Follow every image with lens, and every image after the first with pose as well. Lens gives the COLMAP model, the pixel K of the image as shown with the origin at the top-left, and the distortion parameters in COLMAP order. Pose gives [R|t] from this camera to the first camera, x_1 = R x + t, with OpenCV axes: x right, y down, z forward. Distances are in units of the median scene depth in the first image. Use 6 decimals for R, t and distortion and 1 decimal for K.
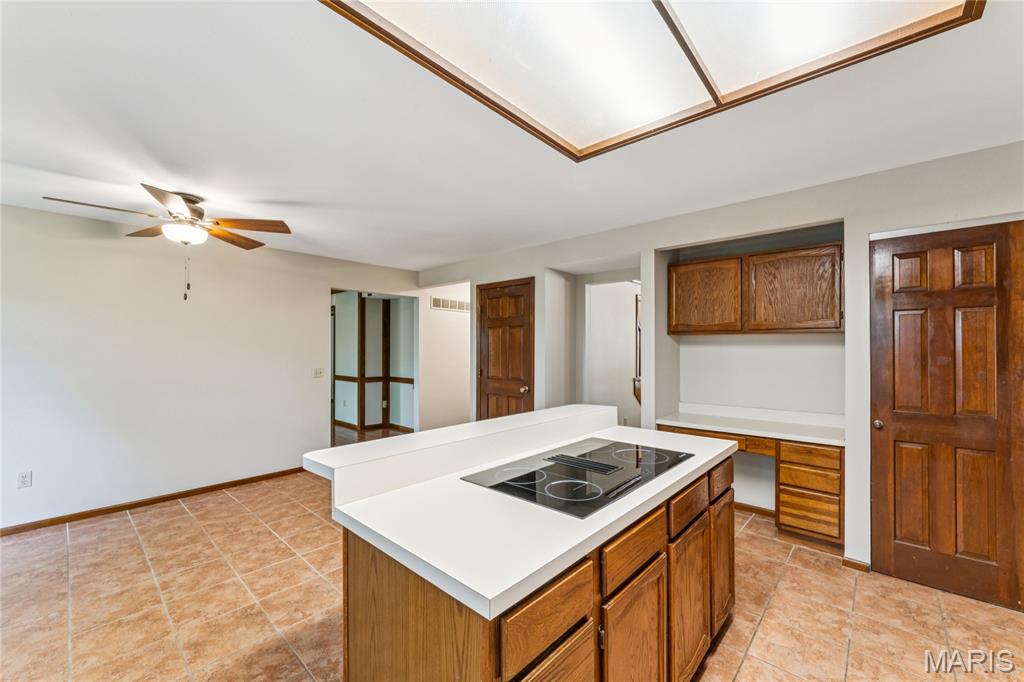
lens RADIAL K [[409.7, 0, 511.8], [0, 409.7, 346.0], [0, 0, 1]] dist [0.004115, 0.000268]
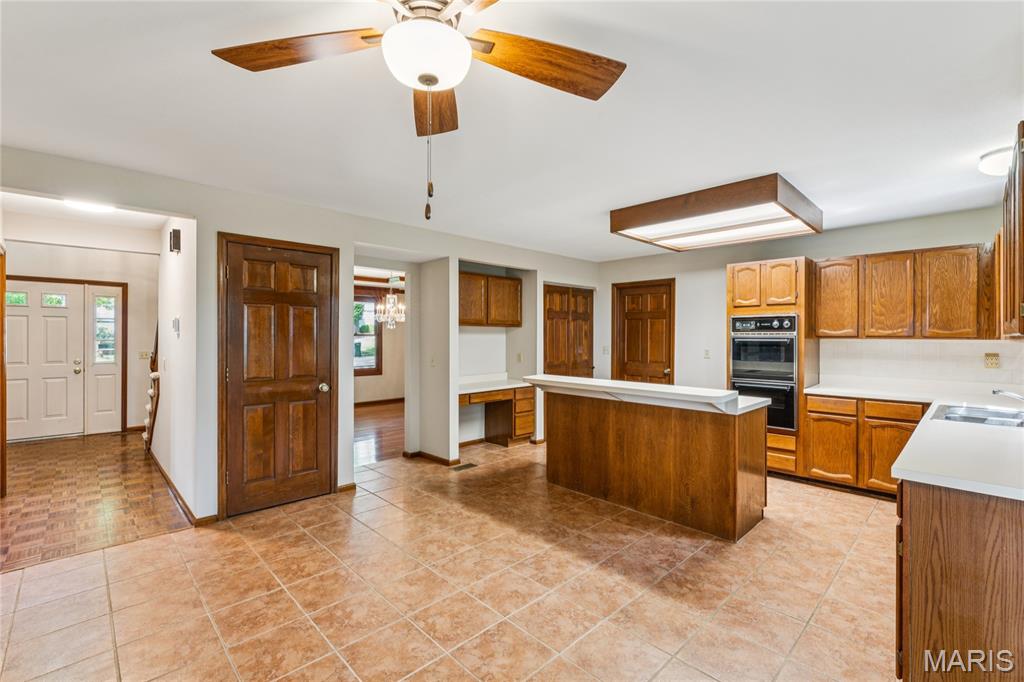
lens RADIAL K [[448.4, 0, 516.6], [0, 448.4, 338.2], [0, 0, 1]] dist [-0.001395, -0.000322]
pose [[0.053130, -0.004020, 0.998579, -1.432310], [-0.007625, 0.999961, 0.004432, 0.007720], [-0.998558, -0.007849, 0.053098, 1.027227]]
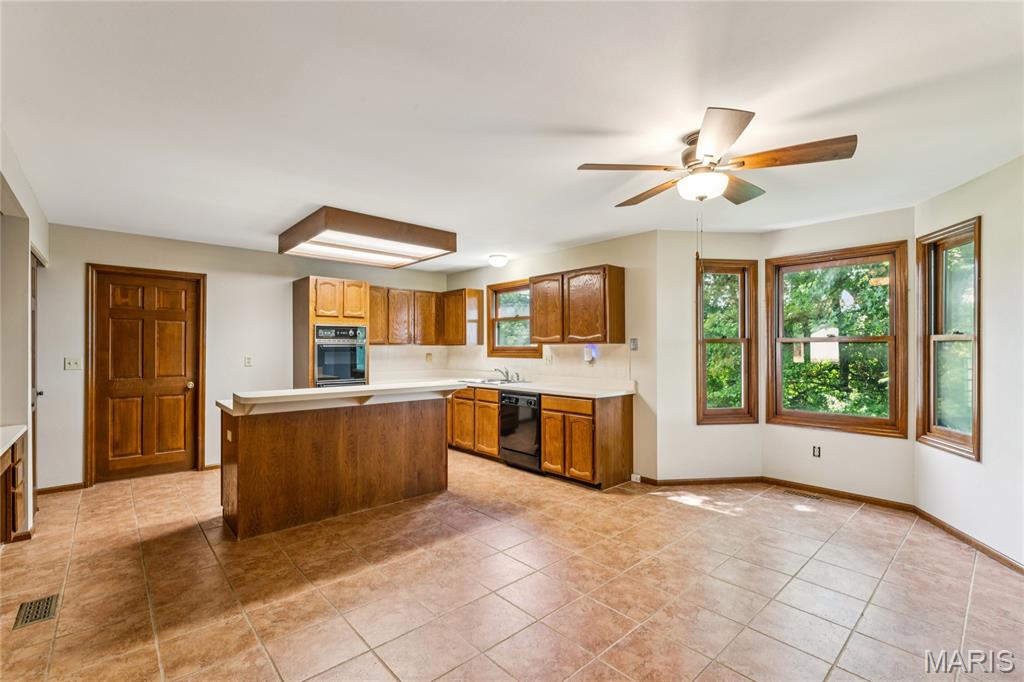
lens RADIAL K [[448.4, 0, 511.4], [0, 448.4, 345.6], [0, 0, 1]] dist [-0.001395, -0.000322]
pose [[-0.995305, 0.003726, 0.096717, -0.605634], [0.002630, 0.999931, -0.011458, 0.038942], [-0.096753, -0.011150, -0.995246, 2.150222]]
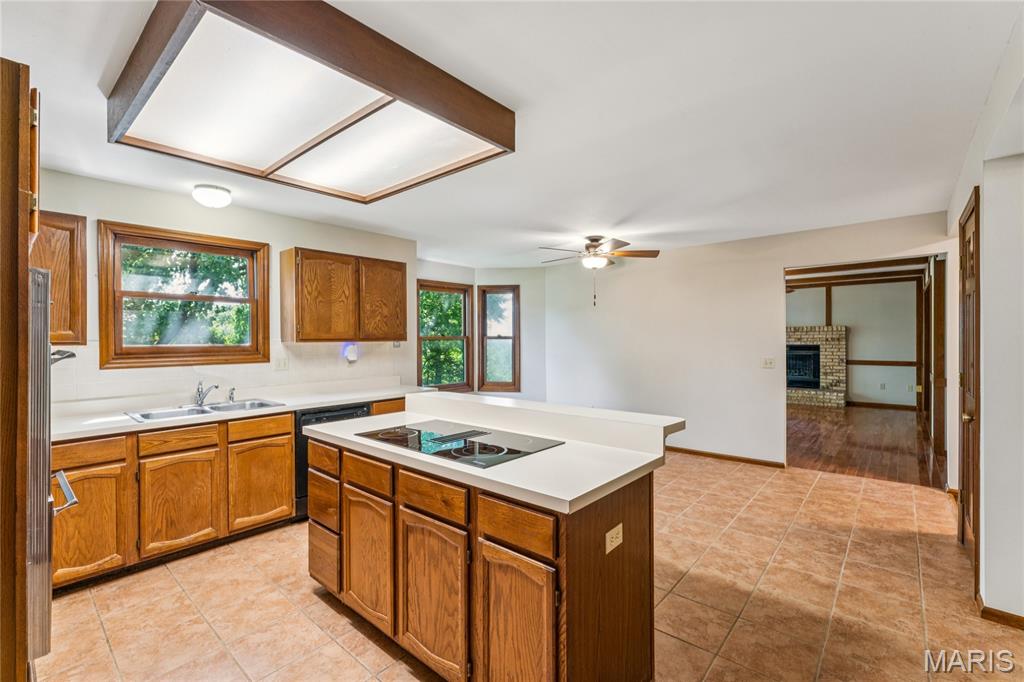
lens RADIAL K [[448.4, 0, 513.0], [0, 448.4, 336.7], [0, 0, 1]] dist [-0.001395, -0.000322]
pose [[0.027530, -0.002008, -0.999619, 0.979283], [0.012065, 0.999926, -0.001676, 0.003115], [0.999548, -0.012014, 0.027552, 0.756765]]
